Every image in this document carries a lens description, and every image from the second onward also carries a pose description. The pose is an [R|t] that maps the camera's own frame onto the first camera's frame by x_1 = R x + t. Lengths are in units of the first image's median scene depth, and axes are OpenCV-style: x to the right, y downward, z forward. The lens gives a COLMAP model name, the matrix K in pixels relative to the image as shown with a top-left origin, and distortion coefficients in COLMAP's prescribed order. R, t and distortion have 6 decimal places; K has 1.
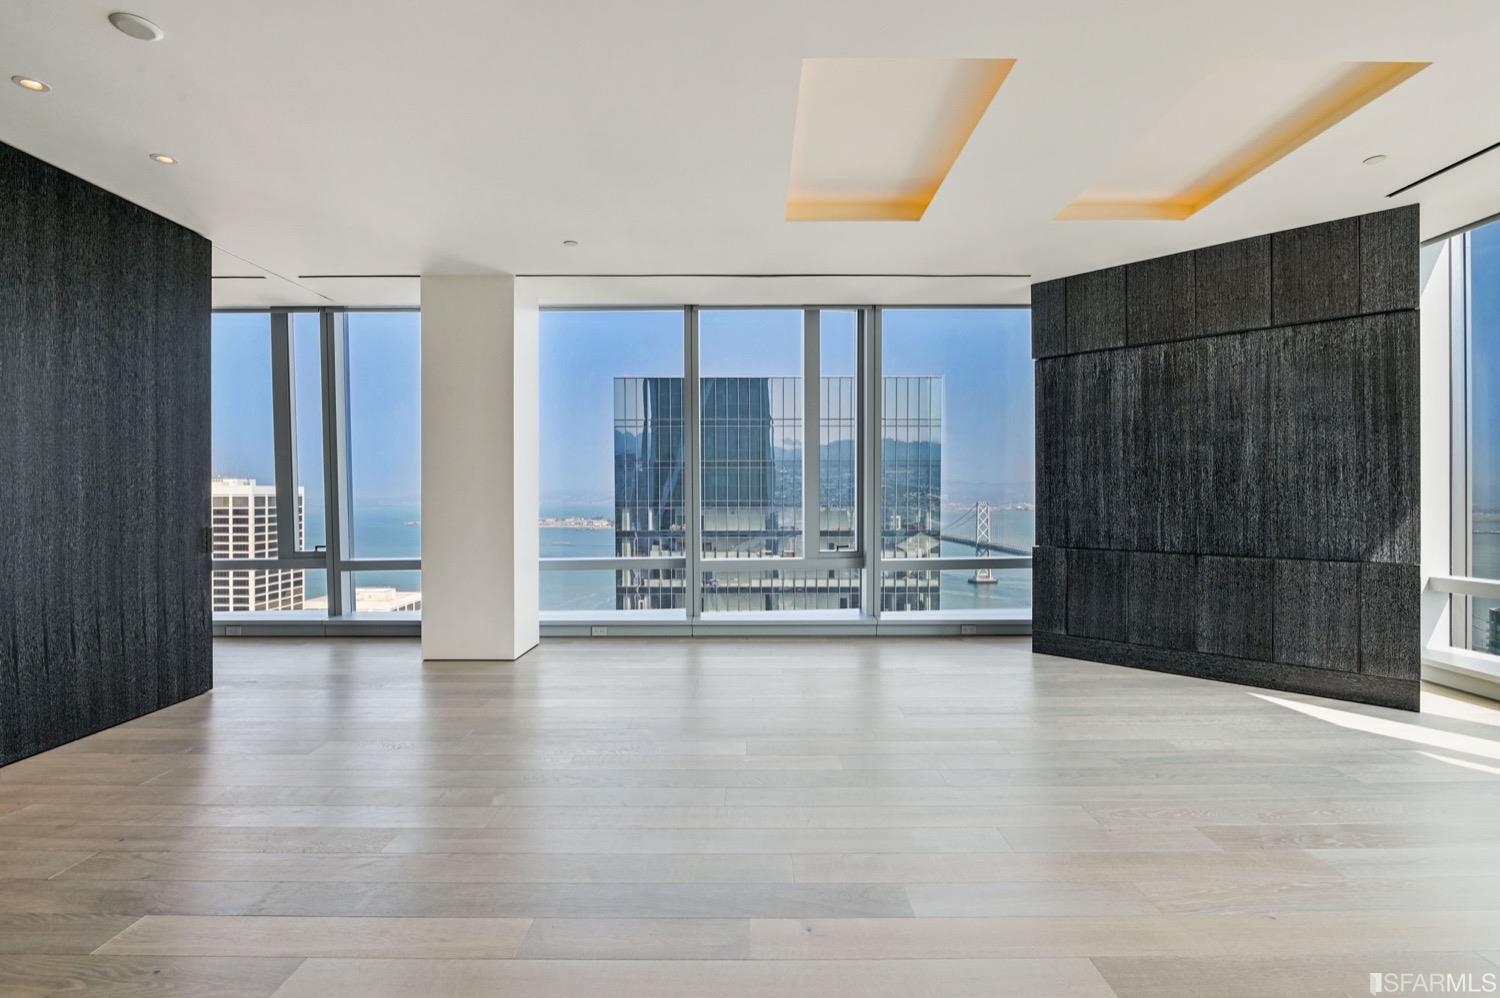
lens RADIAL K [[720.4, 0, 751.6], [0, 720.4, 494.8], [0, 0, 1]] dist [-0.012775, -0.000738]
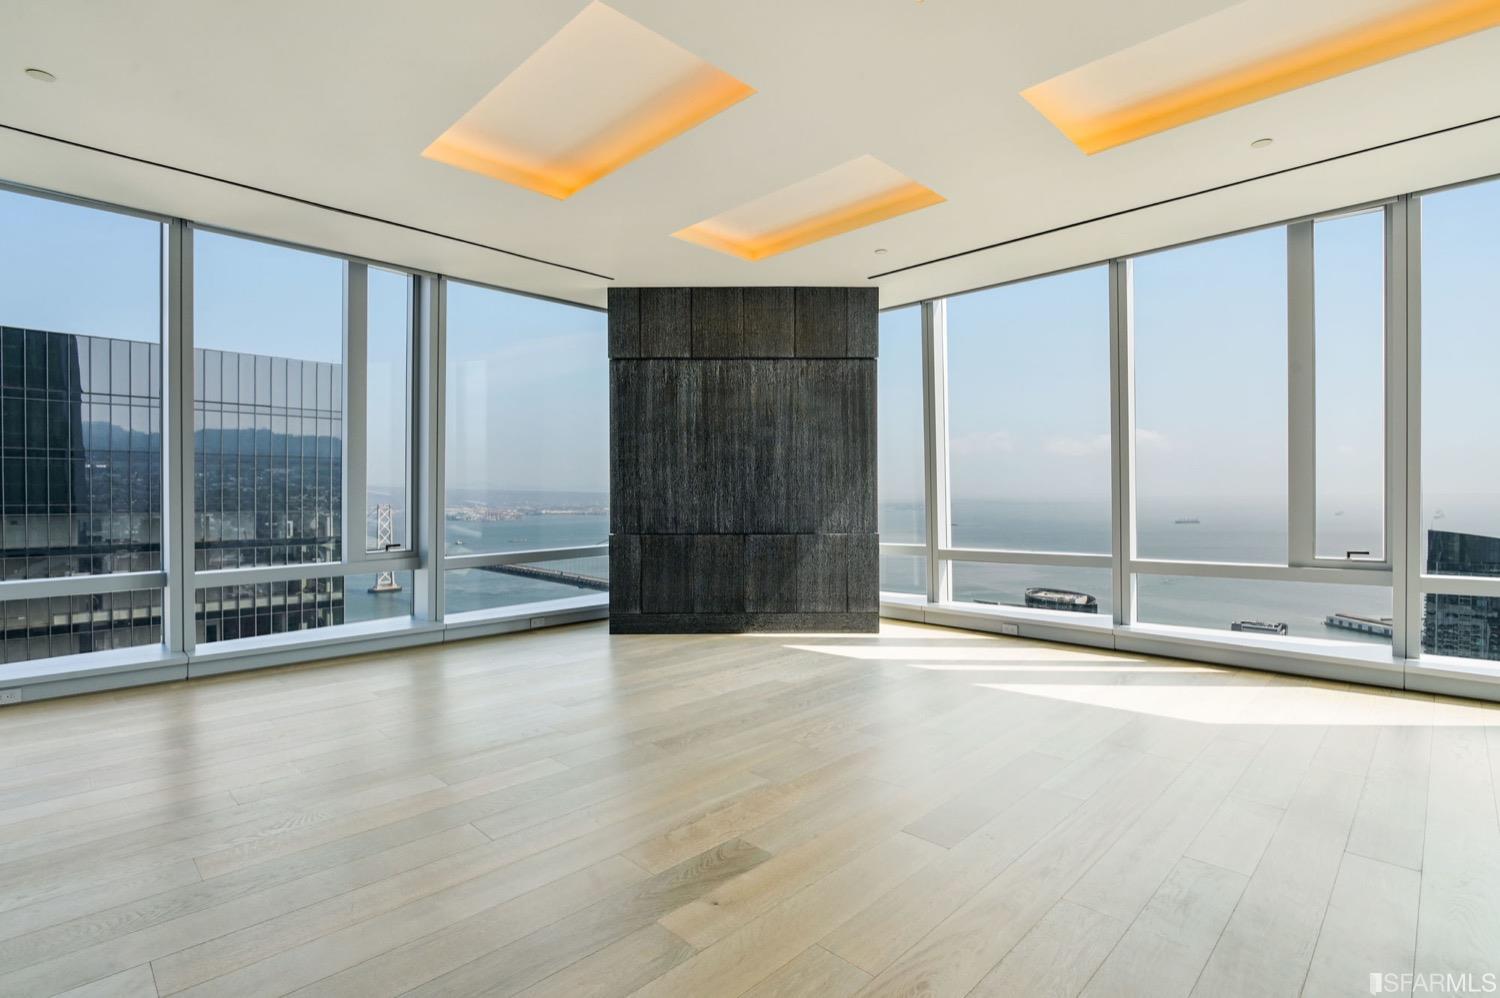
lens RADIAL K [[720.4, 0, 758.5], [0, 720.4, 503.4], [0, 0, 1]] dist [-0.012775, -0.000738]
pose [[0.698485, -0.008661, 0.715572, -0.253016], [0.002558, 0.999951, 0.009606, 0.018543], [-0.715620, -0.004879, 0.698473, 0.115262]]
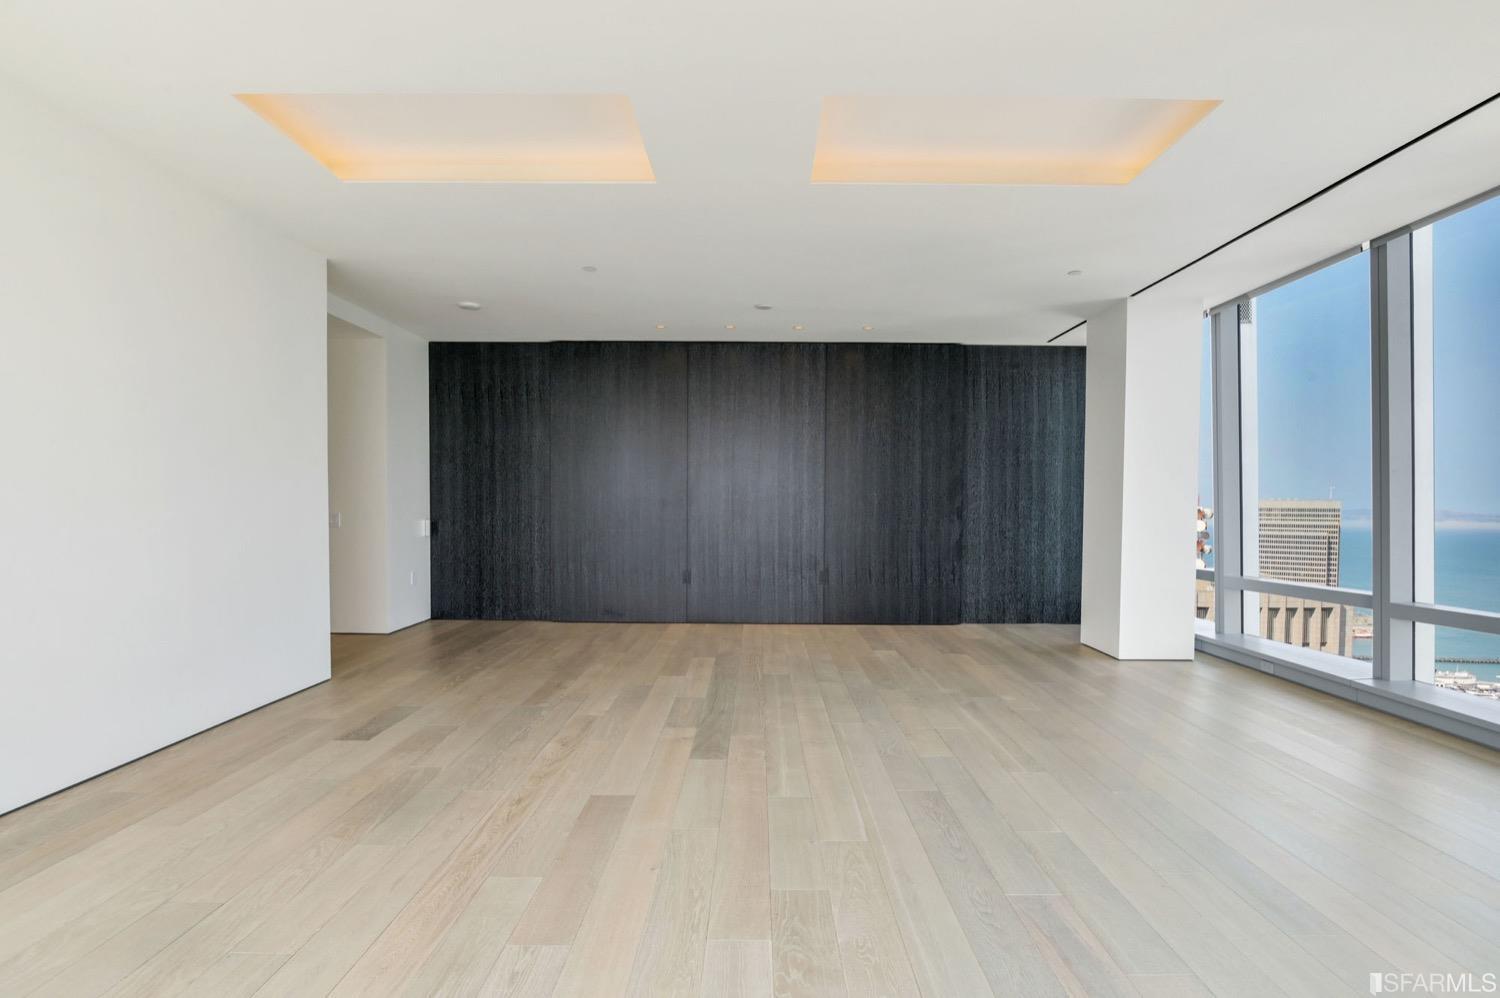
lens RADIAL K [[720.4, 0, 751.1], [0, 720.4, 531.5], [0, 0, 1]] dist [-0.012775, -0.000738]
pose [[-0.010493, 0.042064, -0.999060, 0.826512], [-0.007888, 0.999080, 0.042148, -0.002030], [0.999914, 0.008323, -0.010151, 0.514963]]
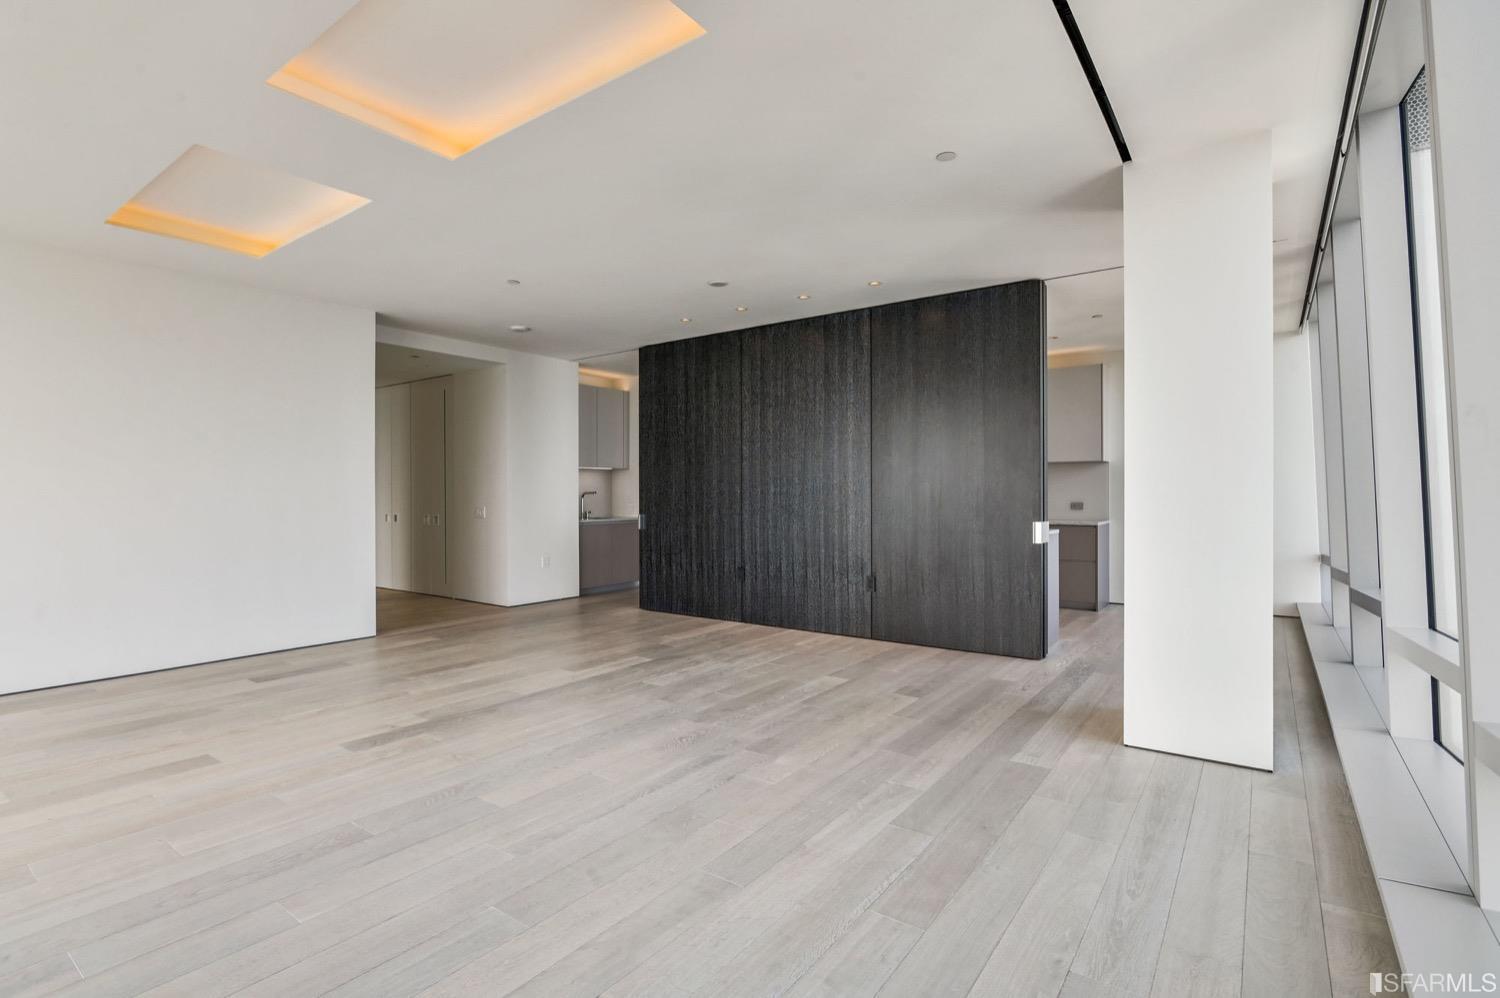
lens RADIAL K [[720.4, 0, 759.0], [0, 720.4, 493.4], [0, 0, 1]] dist [-0.012775, -0.000738]
pose [[-0.588382, 0.004088, -0.808573, 0.453394], [0.002910, 0.999991, 0.002938, -0.006917], [0.808578, -0.000625, -0.588388, 1.259446]]
